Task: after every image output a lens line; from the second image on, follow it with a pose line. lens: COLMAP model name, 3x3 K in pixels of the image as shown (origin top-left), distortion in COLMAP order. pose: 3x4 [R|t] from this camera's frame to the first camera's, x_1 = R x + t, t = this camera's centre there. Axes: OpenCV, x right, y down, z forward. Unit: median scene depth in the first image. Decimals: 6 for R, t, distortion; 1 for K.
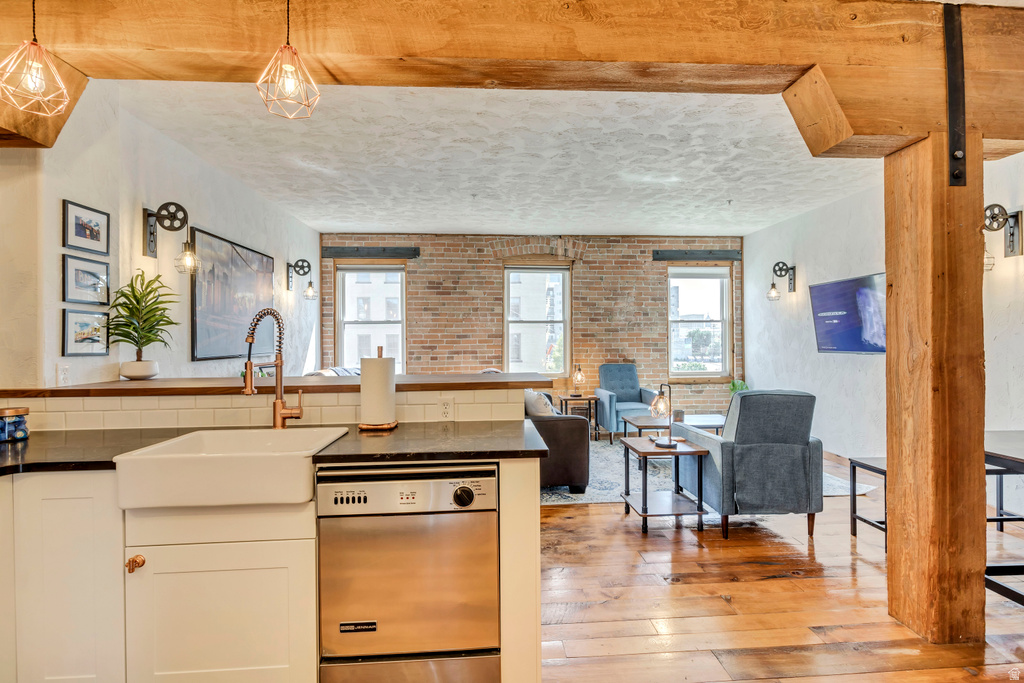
lens RADIAL K [[489.4, 0, 514.2], [0, 489.4, 339.0], [0, 0, 1]] dist [0.000698, -0.000326]
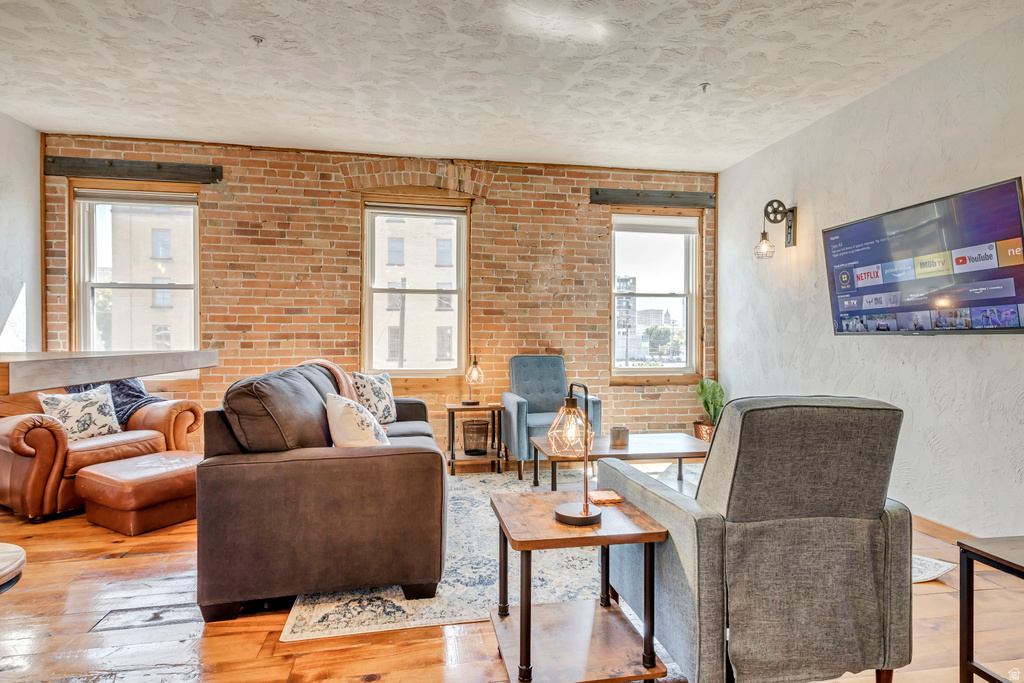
lens RADIAL K [[554.9, 0, 514.1], [0, 554.9, 339.3], [0, 0, 1]] dist [0.012469, -0.001626]
pose [[0.994020, 0.007752, 0.108919, 0.098906], [-0.008487, 0.999944, 0.006286, 0.024769], [-0.108864, -0.007173, 0.994031, 0.252188]]
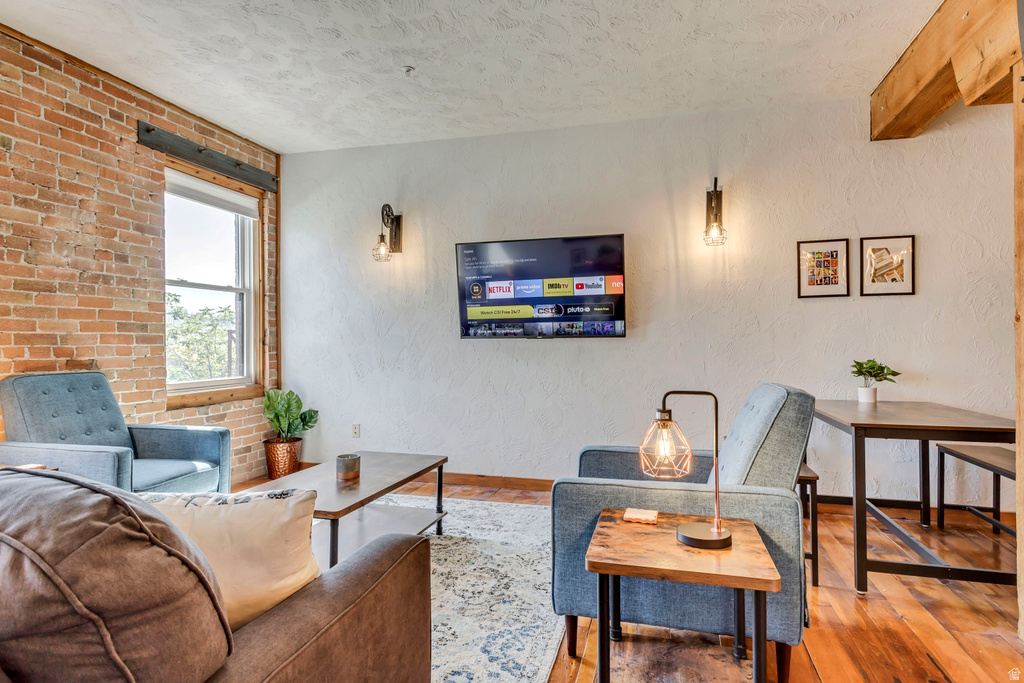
lens RADIAL K [[554.9, 0, 514.1], [0, 554.9, 339.3], [0, 0, 1]] dist [0.012469, -0.001626]
pose [[0.337562, 0.007967, 0.941270, -0.090169], [-0.006627, 0.999960, -0.006087, 0.024523], [-0.941280, -0.004183, 0.337601, 0.507380]]
